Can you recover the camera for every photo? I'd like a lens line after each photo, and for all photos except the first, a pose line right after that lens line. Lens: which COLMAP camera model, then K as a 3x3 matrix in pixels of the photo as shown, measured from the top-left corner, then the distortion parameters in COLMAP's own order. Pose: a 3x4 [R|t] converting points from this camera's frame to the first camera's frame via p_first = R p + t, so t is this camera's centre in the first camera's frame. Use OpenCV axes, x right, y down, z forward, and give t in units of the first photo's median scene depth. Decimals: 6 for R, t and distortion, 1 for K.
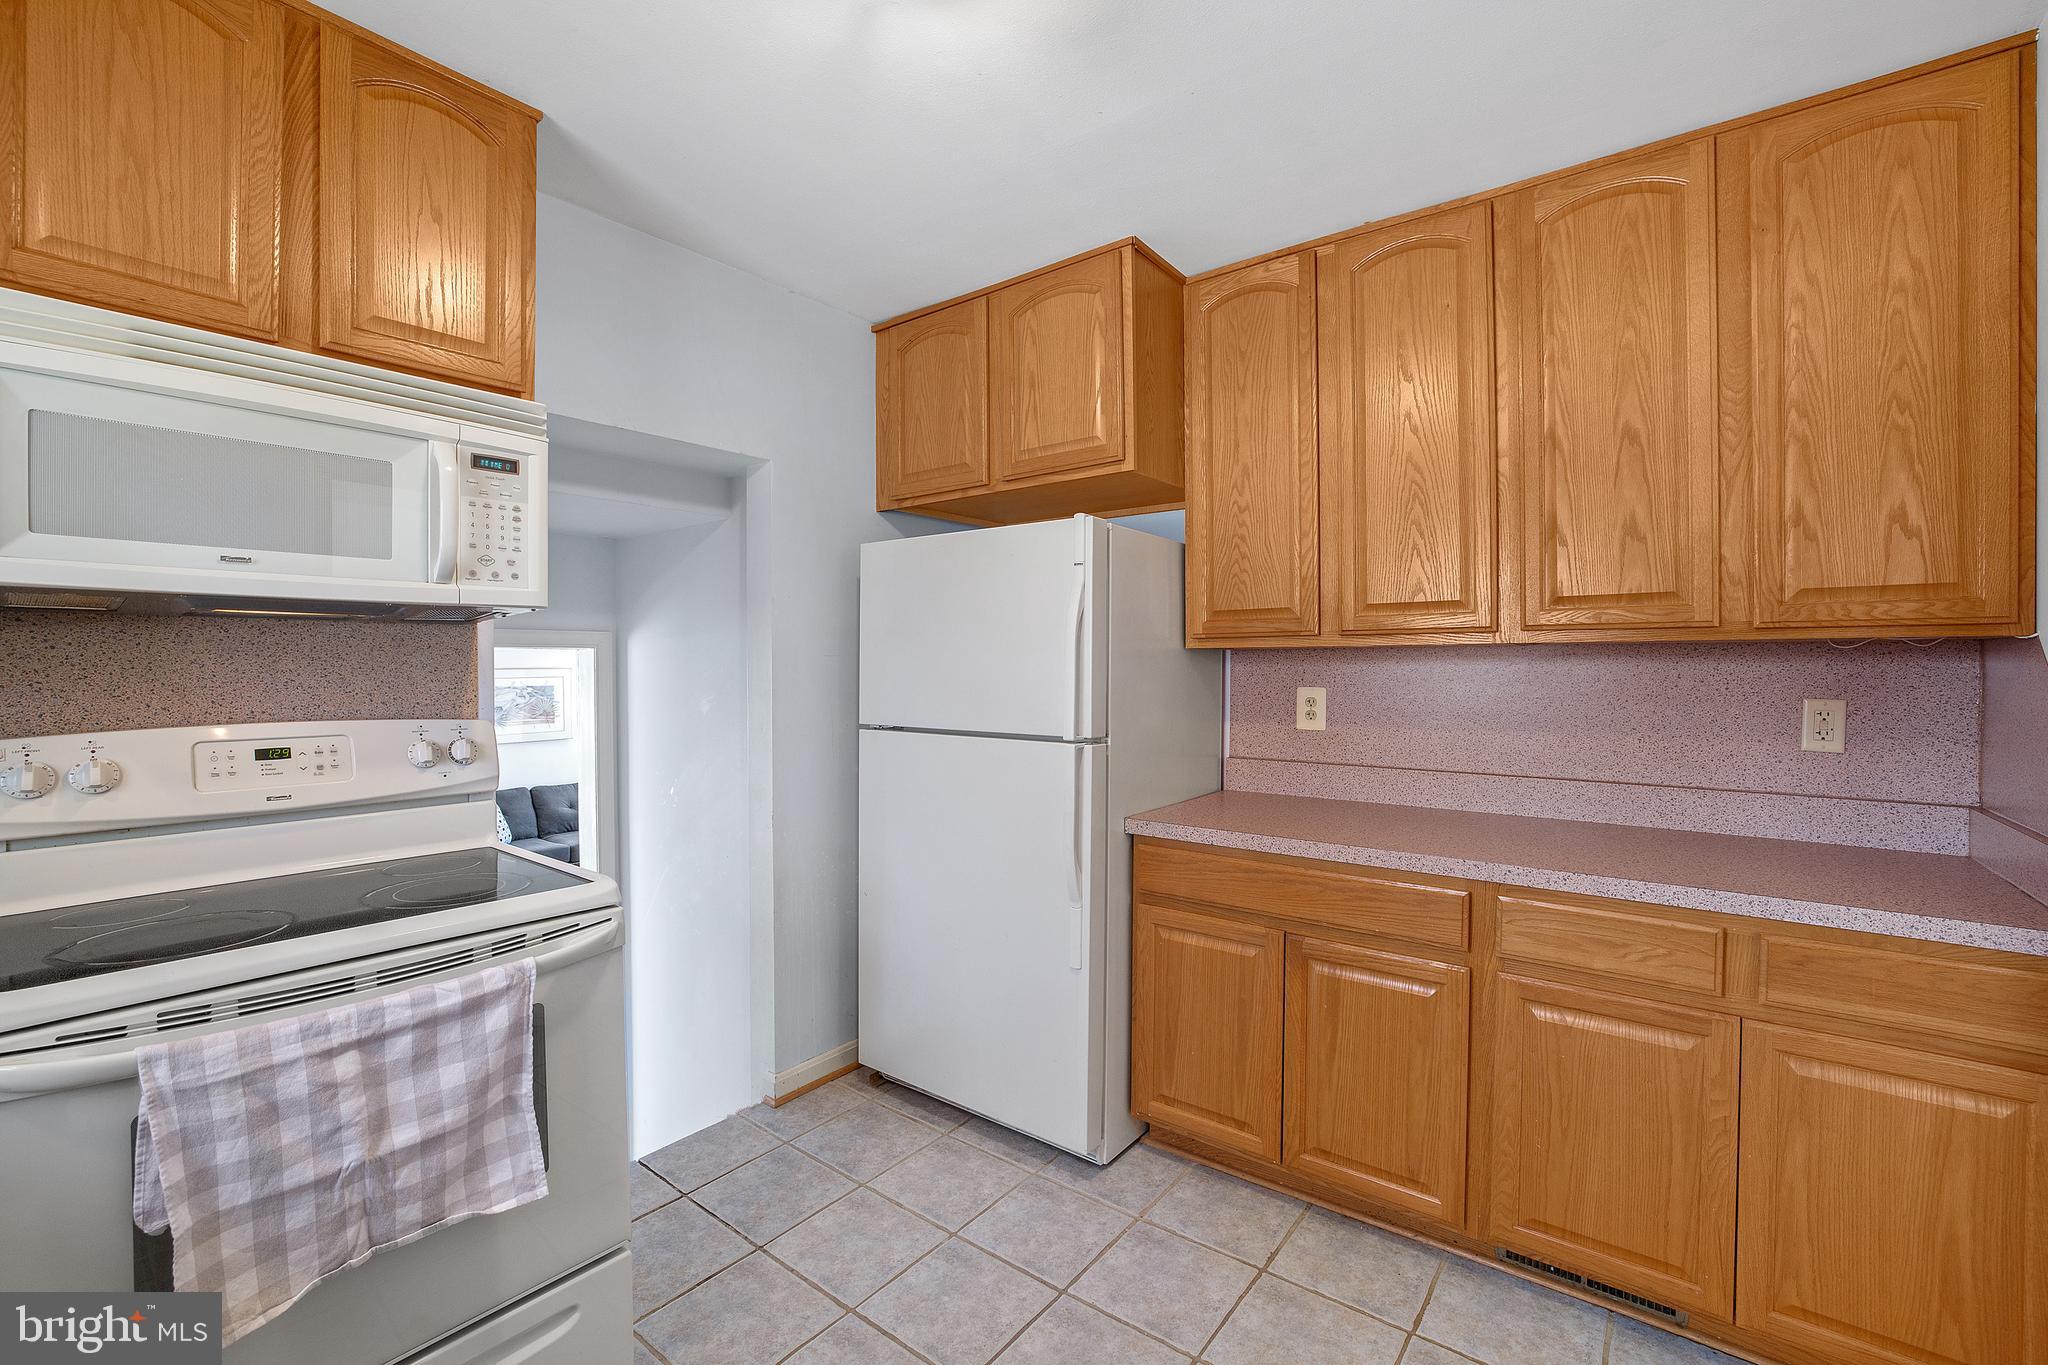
lens RADIAL K [[874.6, 0, 1026.4], [0, 874.6, 678.7], [0, 0, 1]] dist [-0.036209, 0.008292]
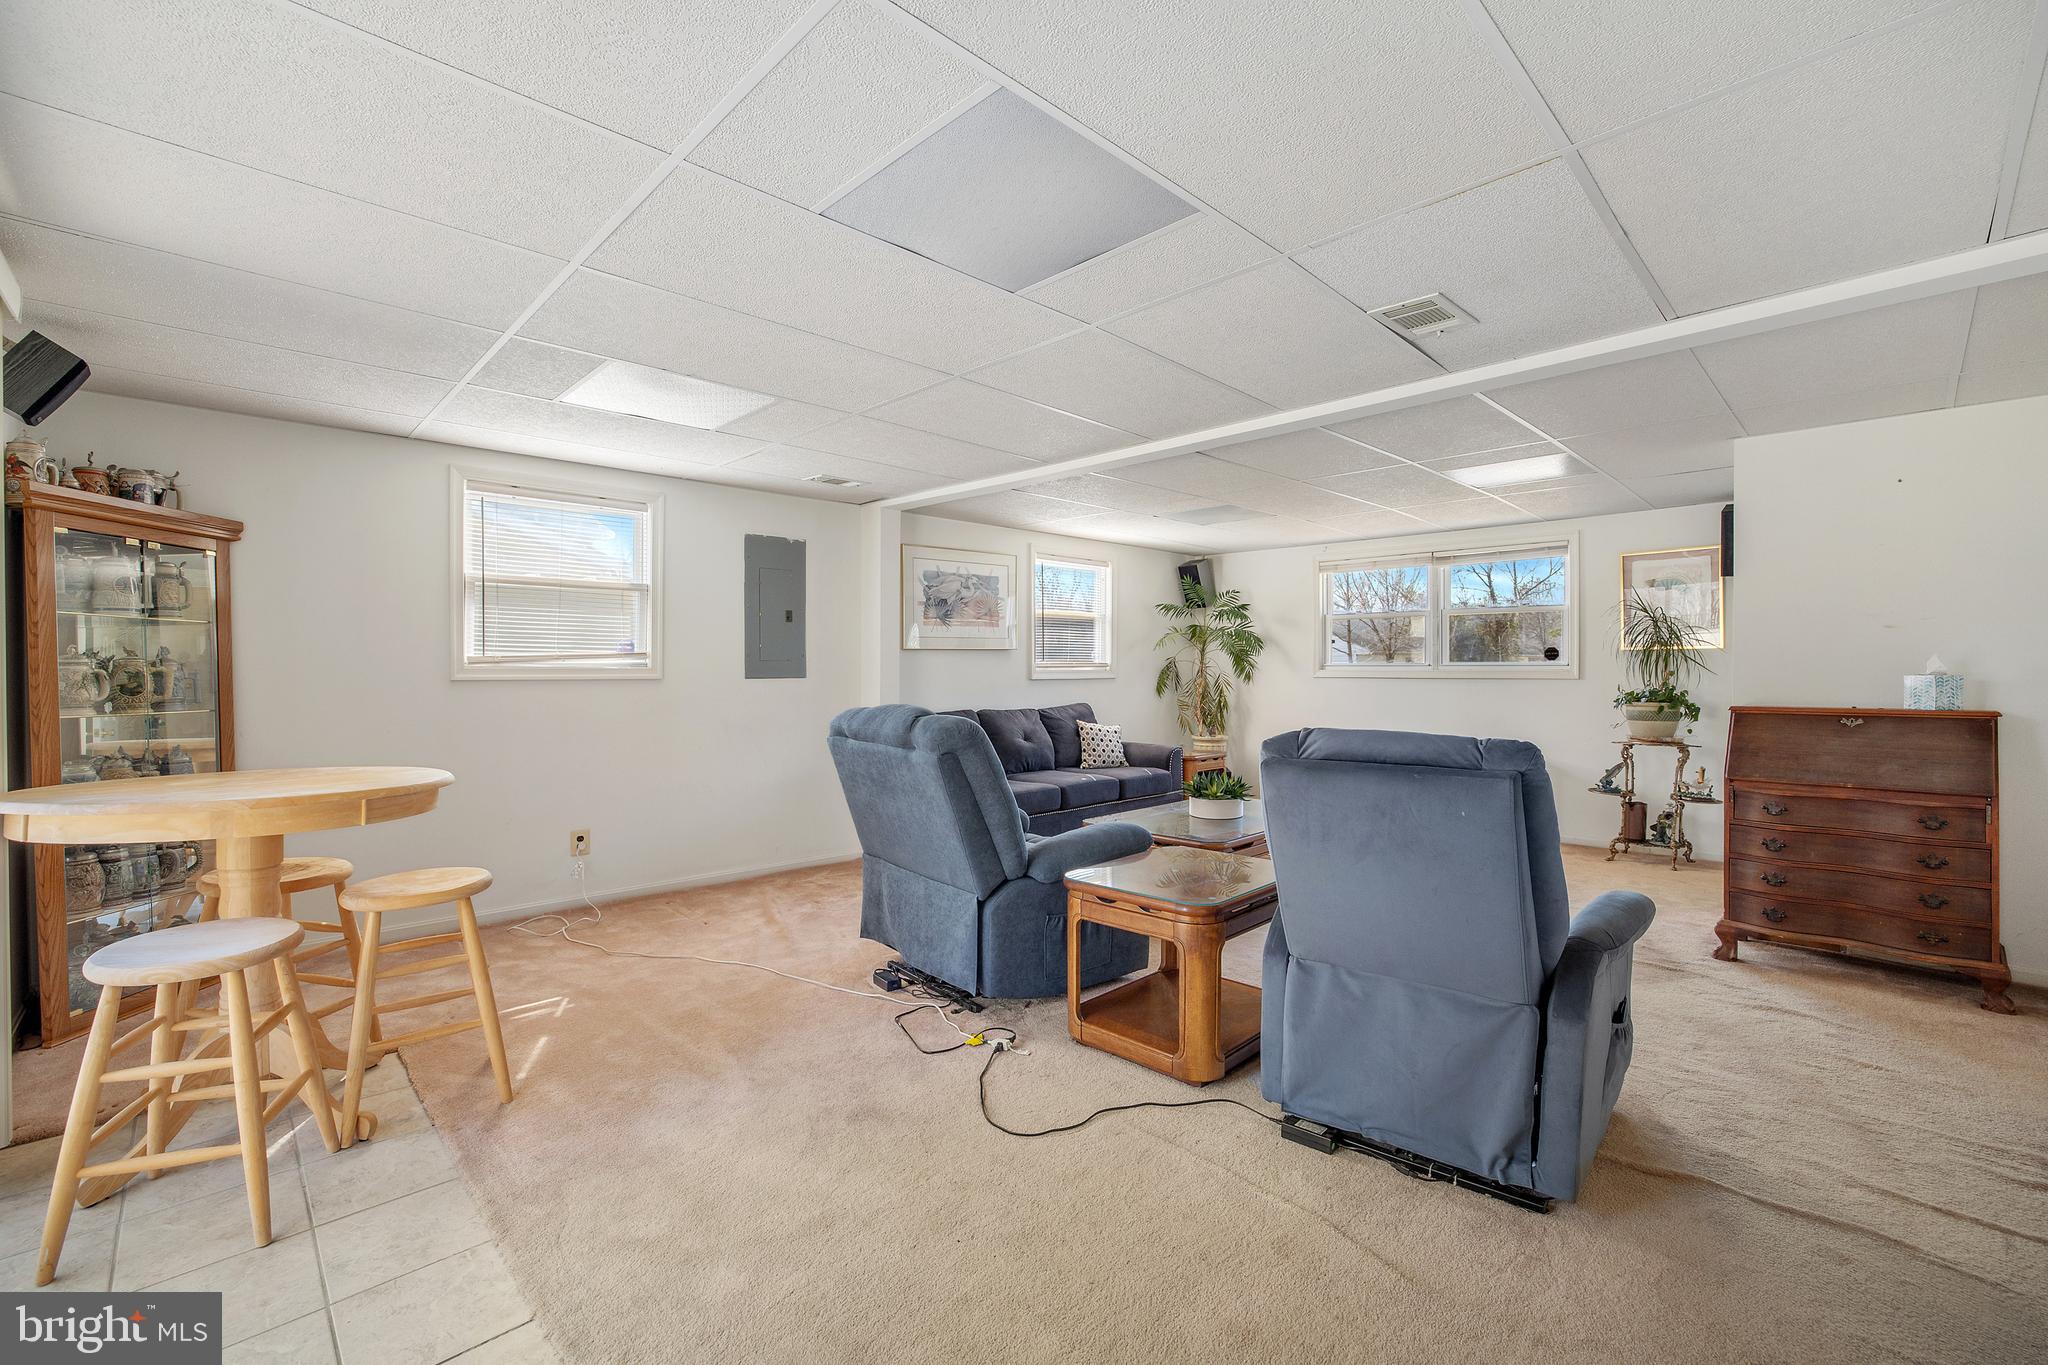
lens RADIAL K [[874.6, 0, 1012.5], [0, 874.6, 680.3], [0, 0, 1]] dist [-0.036209, 0.008292]
pose [[0.989089, 0.007745, -0.147118, -2.382826], [-0.007255, 0.999966, 0.003869, 0.535721], [0.147143, -0.002759, 0.989111, 1.431110]]
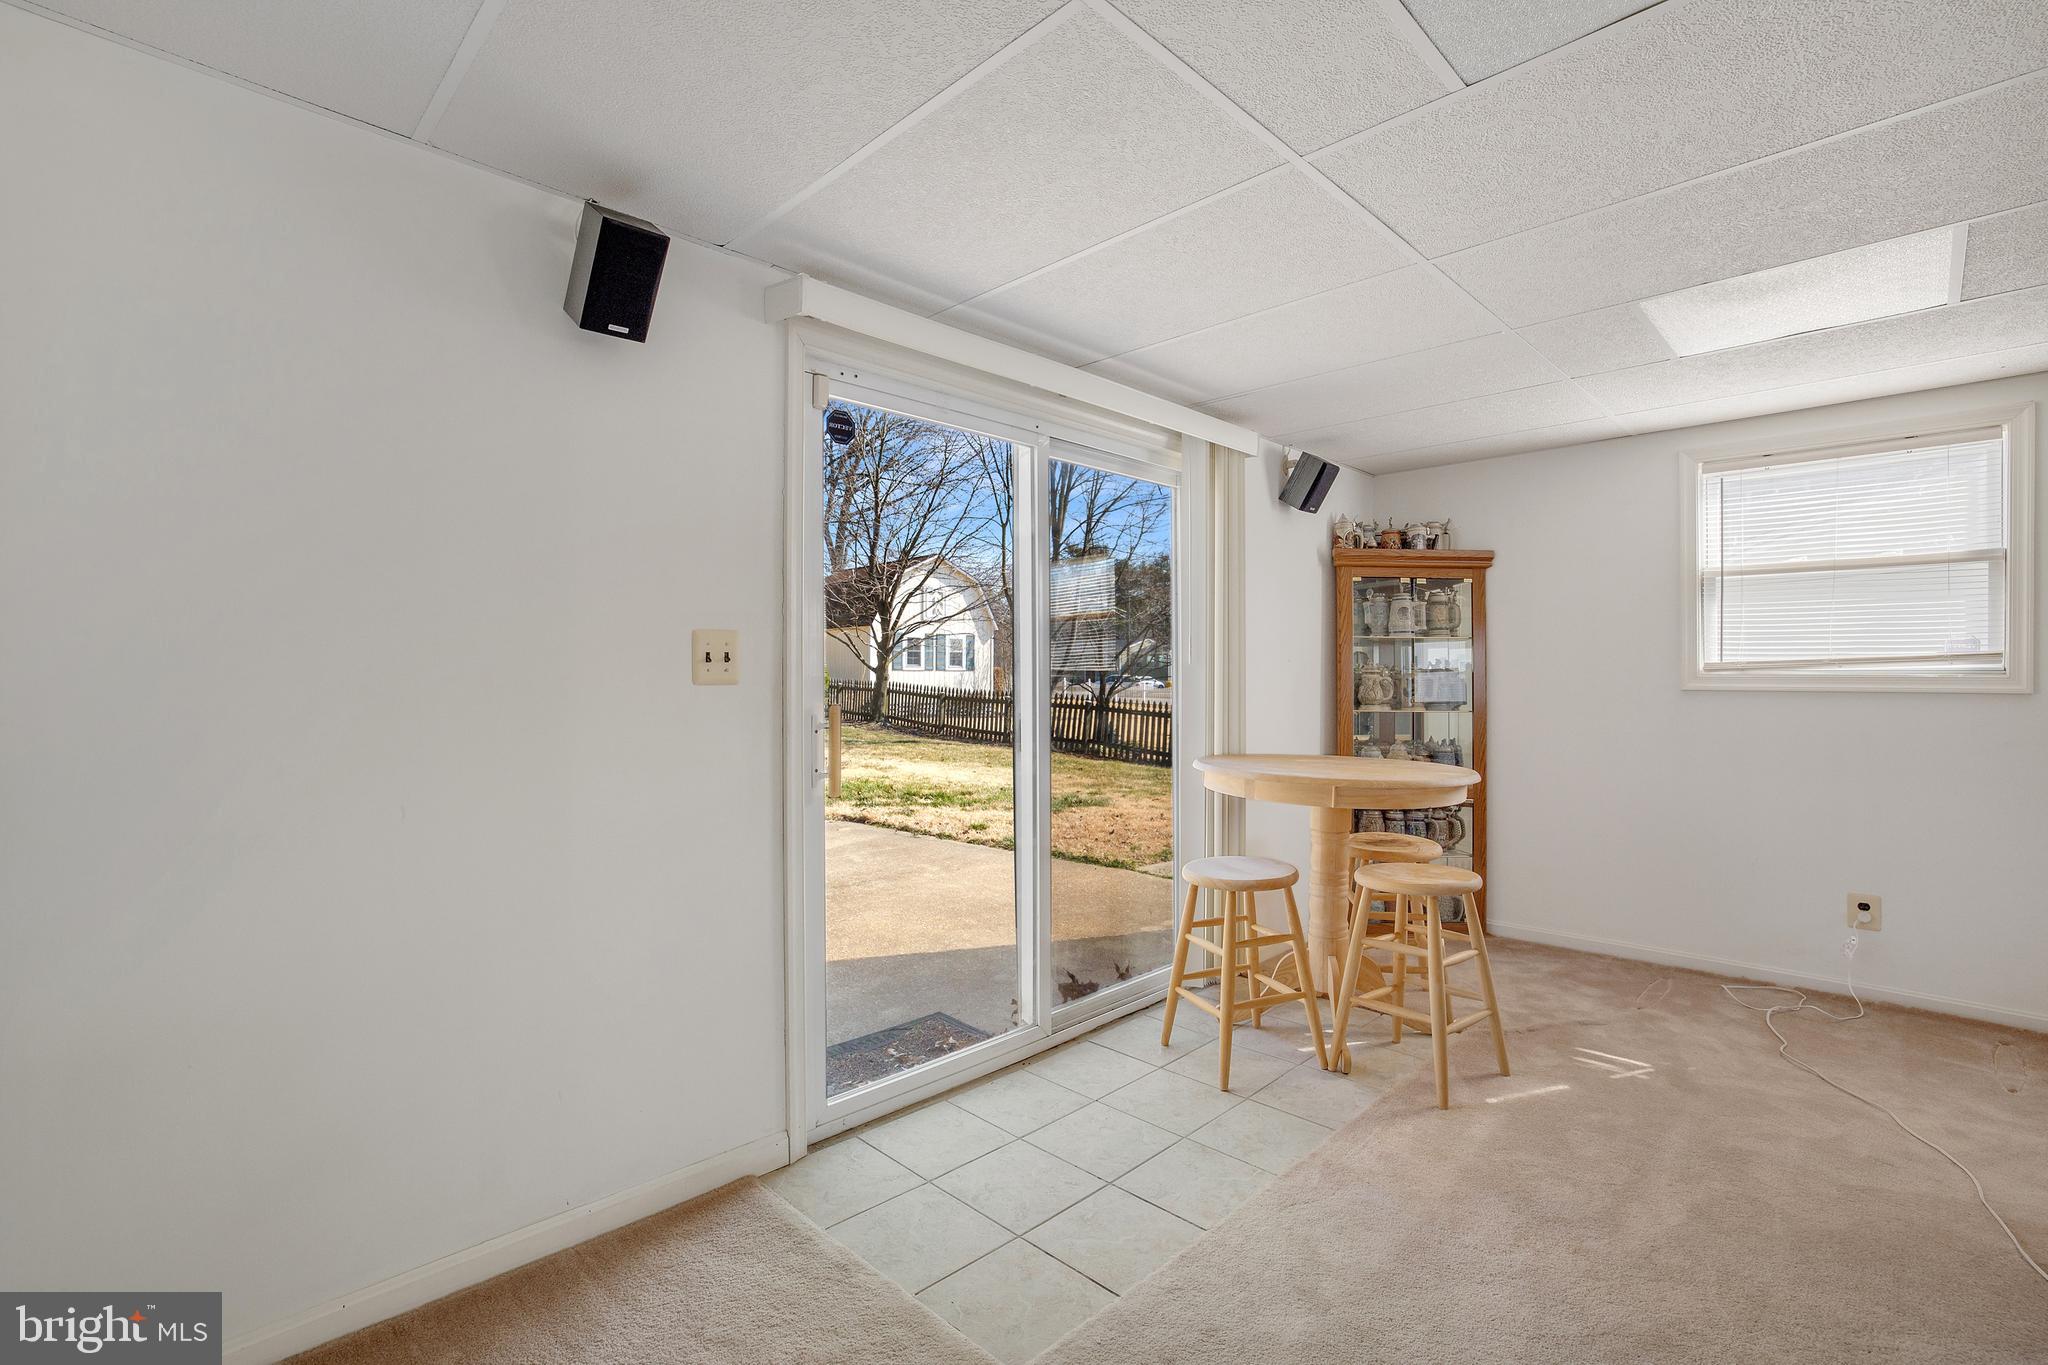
lens RADIAL K [[923.8, 0, 1037.7], [0, 923.8, 676.5], [0, 0, 1]] dist [-0.003661, 0.001481]
pose [[-0.112634, 0.006725, -0.993614, -1.728525], [-0.008446, 0.999934, 0.007725, 0.516985], [0.993601, 0.009262, -0.112569, 2.323478]]
